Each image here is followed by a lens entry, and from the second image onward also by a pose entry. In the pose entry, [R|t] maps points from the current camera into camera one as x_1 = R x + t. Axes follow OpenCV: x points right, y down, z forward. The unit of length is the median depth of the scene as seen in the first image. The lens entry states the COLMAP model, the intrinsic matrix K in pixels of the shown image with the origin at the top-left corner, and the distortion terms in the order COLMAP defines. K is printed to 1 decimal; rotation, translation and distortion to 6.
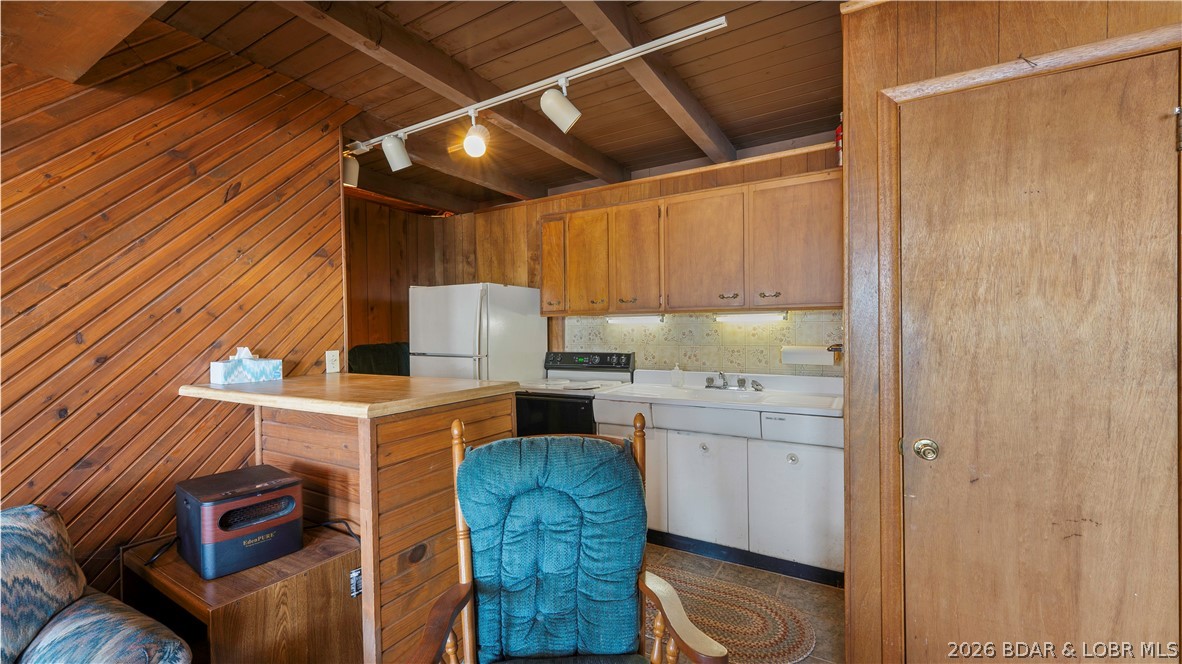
lens RADIAL K [[464.4, 0, 591.0], [0, 464.4, 332.0], [0, 0, 1]] dist [0.000500, -0.000051]
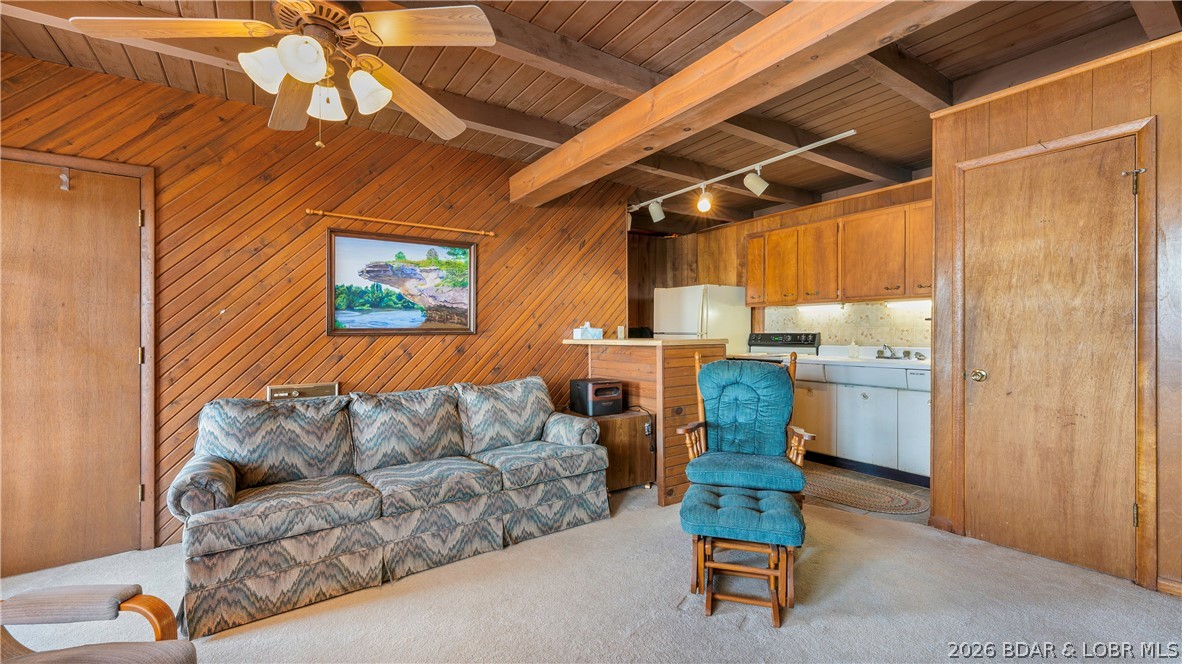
lens RADIAL K [[475.1, 0, 569.3], [0, 475.1, 342.5], [0, 0, 1]] dist [0.002724, 0.000158]
pose [[0.887045, 0.018432, -0.461315, 0.096828], [-0.008002, 0.999666, 0.024556, 0.049947], [0.461614, -0.018091, 0.886897, -0.601187]]
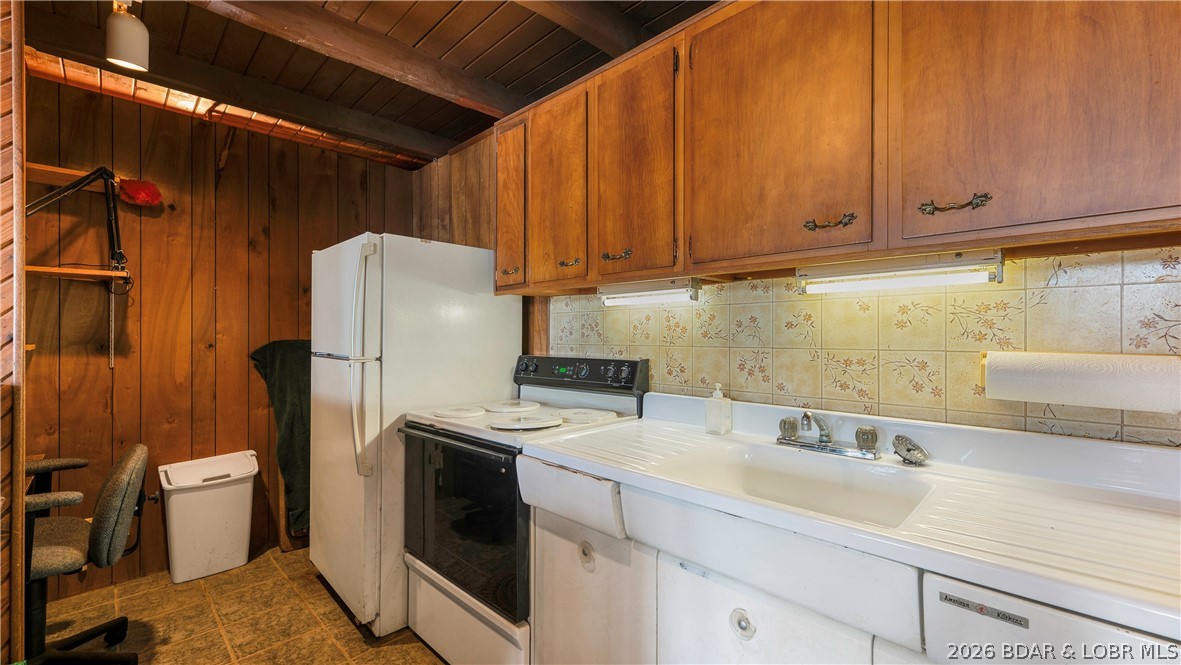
lens RADIAL K [[475.3, 0, 586.2], [0, 475.3, 335.2], [0, 0, 1]] dist [-0.000293, -0.000692]
pose [[0.967745, 0.011514, -0.251668, 0.182905], [-0.012690, 0.999915, -0.003050, 0.020798], [0.251611, 0.006146, 0.967809, 0.512886]]
